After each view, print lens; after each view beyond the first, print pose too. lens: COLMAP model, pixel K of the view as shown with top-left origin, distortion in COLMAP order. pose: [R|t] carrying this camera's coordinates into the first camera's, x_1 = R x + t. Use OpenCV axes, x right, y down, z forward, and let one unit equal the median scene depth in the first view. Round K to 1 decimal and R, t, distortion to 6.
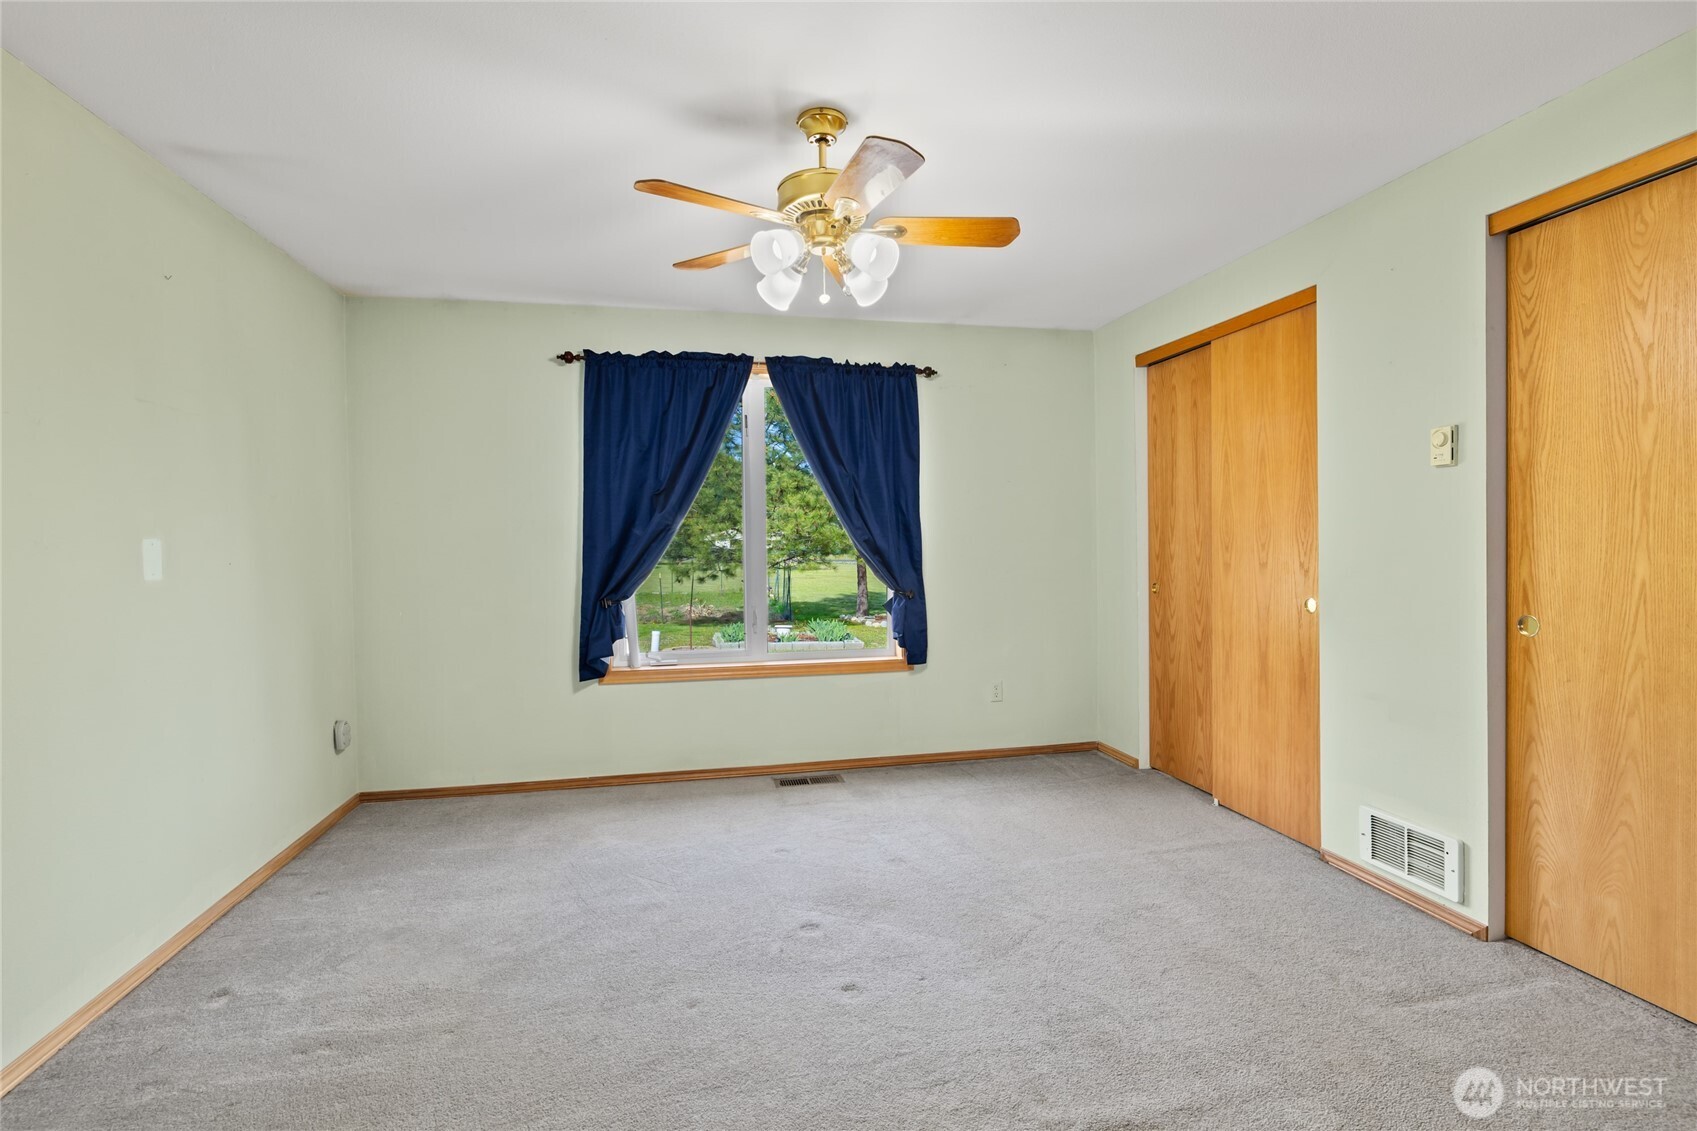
lens RADIAL K [[822.2, 0, 848.5], [0, 822.2, 565.5], [0, 0, 1]] dist [-0.008936, 0.000325]
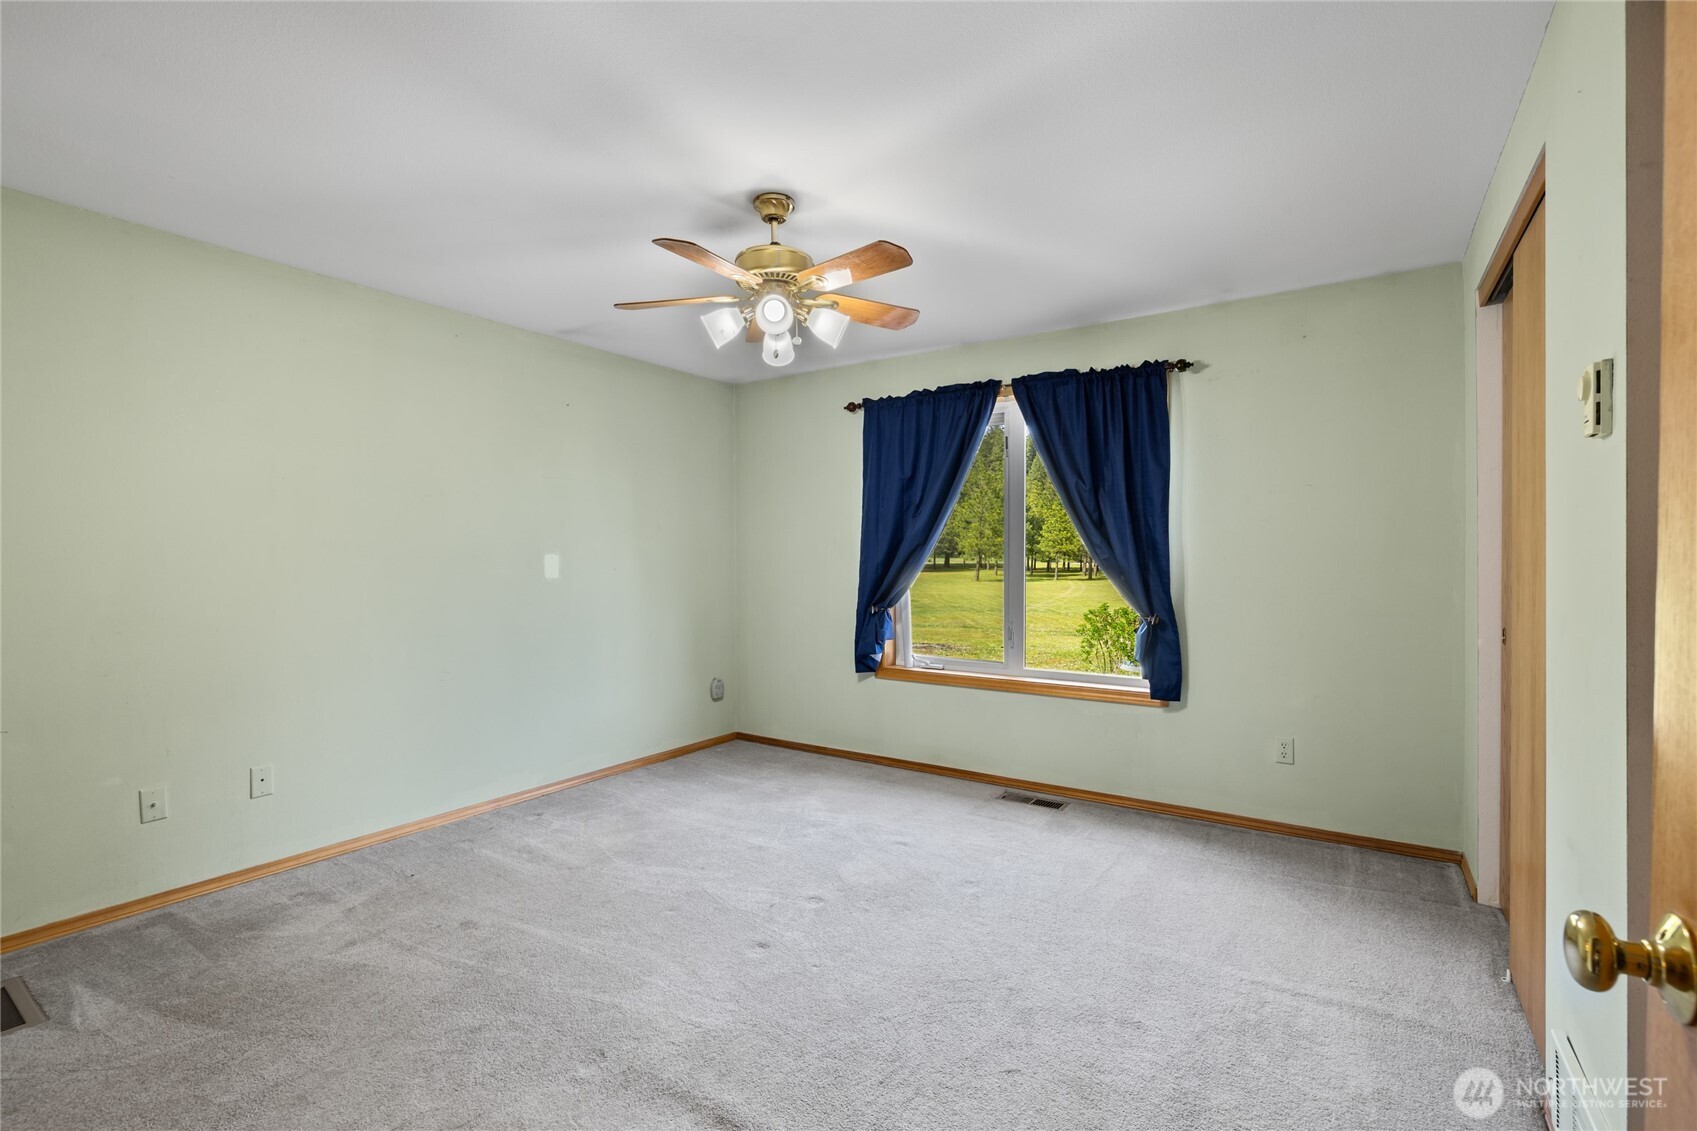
lens RADIAL K [[783.5, 0, 803.4], [0, 783.5, 570.1], [0, 0, 1]] dist [-0.016284, 0.000336]
pose [[0.664599, 0.021367, -0.746895, 0.466150], [-0.026658, 0.999633, 0.004877, -0.013123], [0.746725, 0.016670, 0.664924, 0.163764]]
